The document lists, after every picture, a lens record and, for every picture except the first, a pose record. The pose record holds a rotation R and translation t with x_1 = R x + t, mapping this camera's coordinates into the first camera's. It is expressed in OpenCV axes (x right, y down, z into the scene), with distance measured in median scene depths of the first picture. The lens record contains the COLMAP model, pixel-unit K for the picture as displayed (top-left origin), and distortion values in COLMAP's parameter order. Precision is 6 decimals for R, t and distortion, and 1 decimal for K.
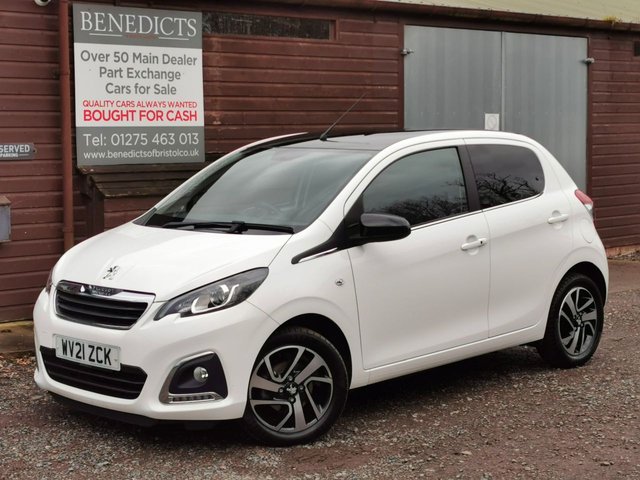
lens RADIAL K [[1283.0, 0, 320.4], [0, 1283.0, 240.1], [0, 0, 1]] dist [0.026180, -0.325318]
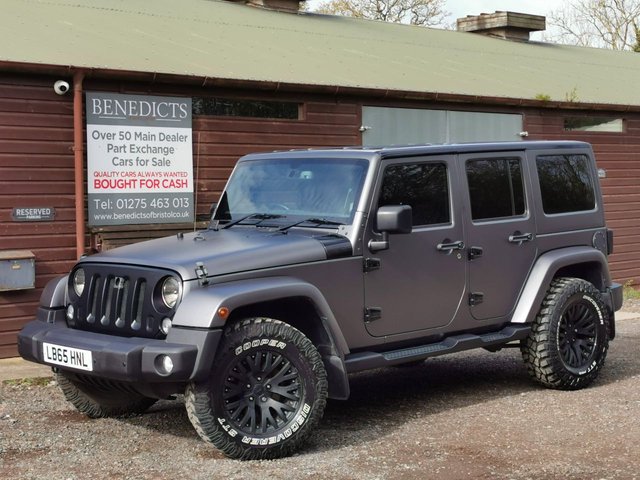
lens RADIAL K [[1254.2, 0, 321.7], [0, 1254.2, 238.6], [0, 0, 1]] dist [0.003631, -0.120549]
pose [[0.999831, -0.004818, 0.017721, 0.008299], [0.005691, 0.998756, -0.049546, 0.013528], [-0.017460, 0.049638, 0.998615, -0.174773]]
